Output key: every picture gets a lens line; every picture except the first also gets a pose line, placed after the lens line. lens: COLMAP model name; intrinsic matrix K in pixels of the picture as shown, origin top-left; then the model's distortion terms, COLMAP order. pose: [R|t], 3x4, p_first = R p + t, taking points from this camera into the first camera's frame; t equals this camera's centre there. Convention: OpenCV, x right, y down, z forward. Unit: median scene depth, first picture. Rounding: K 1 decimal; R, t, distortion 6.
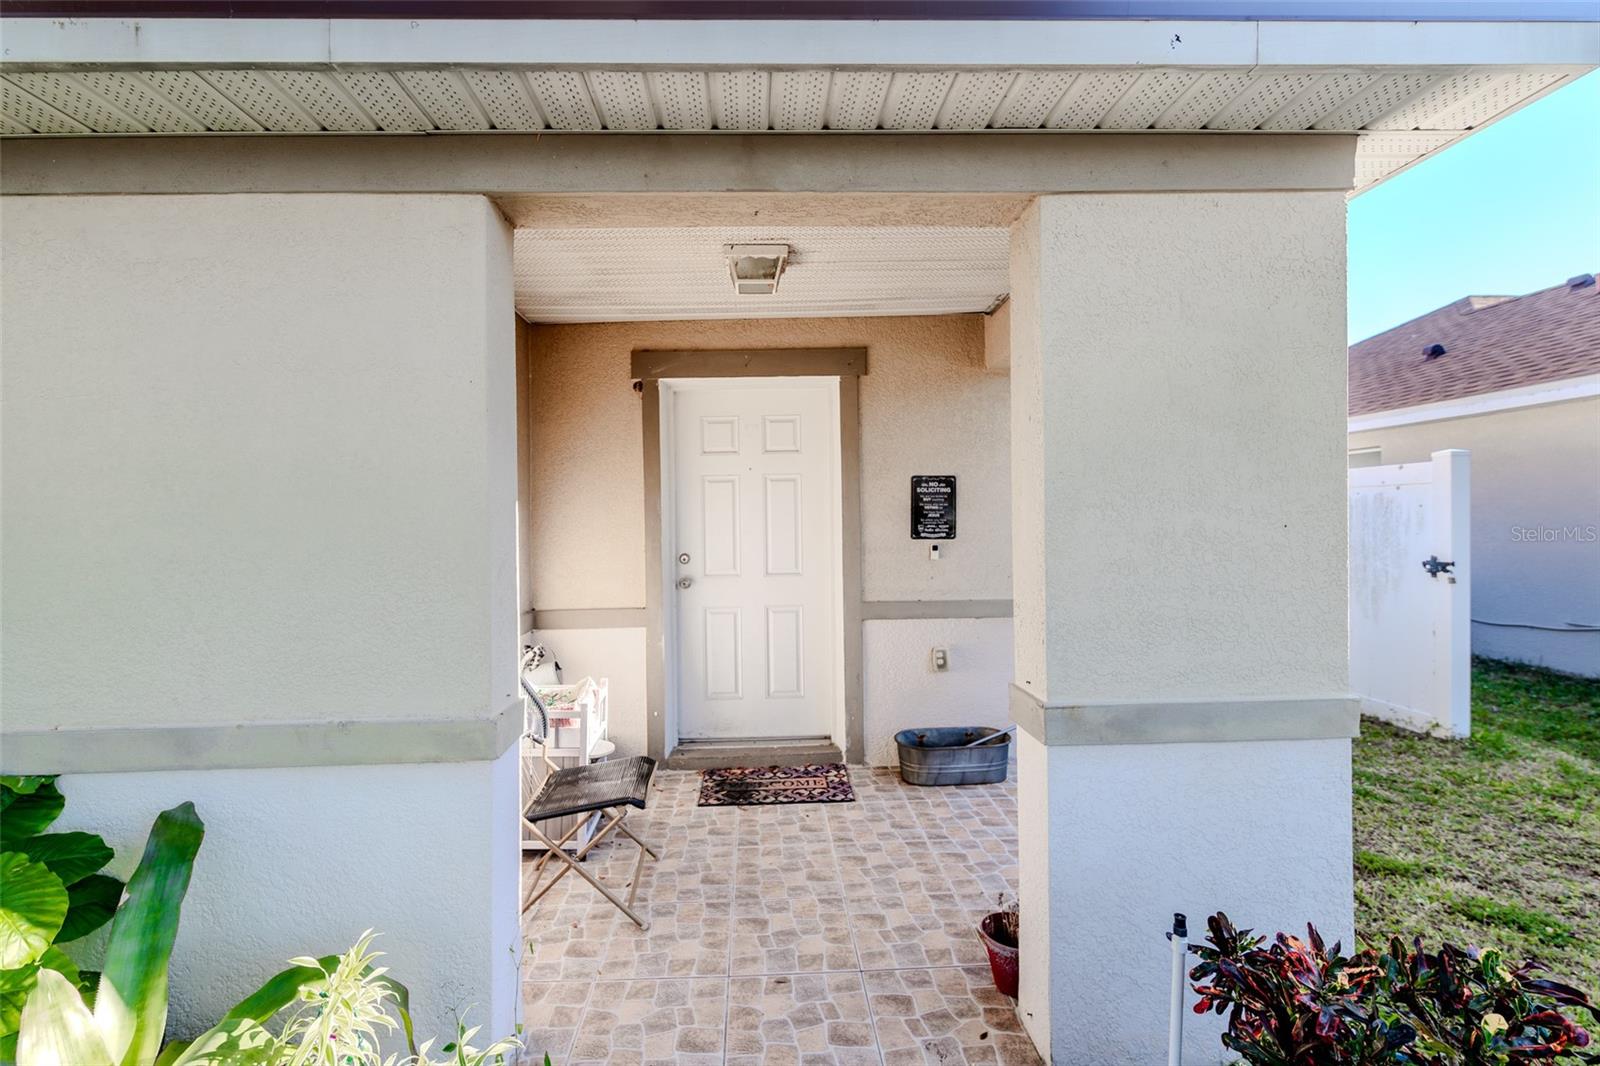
lens RADIAL K [[706.1, 0, 795.5], [0, 706.1, 532.0], [0, 0, 1]] dist [0.001749, 0.000139]
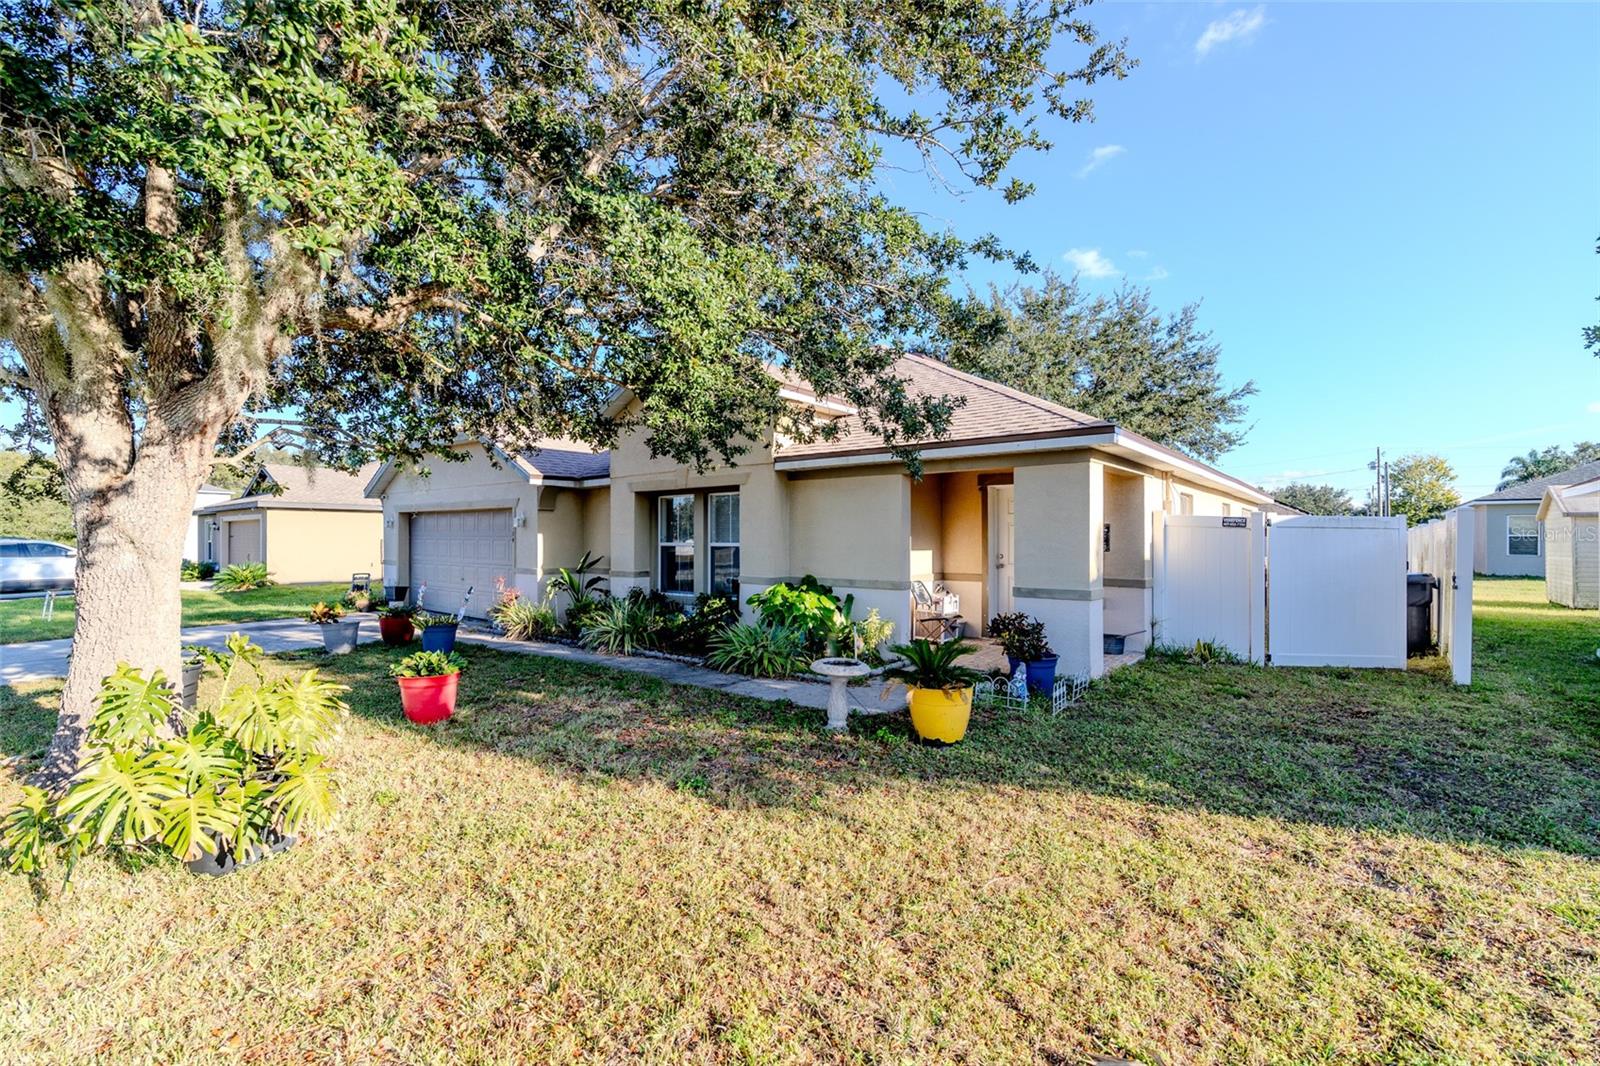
lens RADIAL K [[706.1, 0, 800.5], [0, 706.1, 537.7], [0, 0, 1]] dist [0.001749, 0.000139]
pose [[0.734553, 0.004602, -0.678536, 2.538371], [-0.011740, 0.999914, -0.005927, -0.010334], [0.678450, 0.012319, 0.734543, -3.262236]]
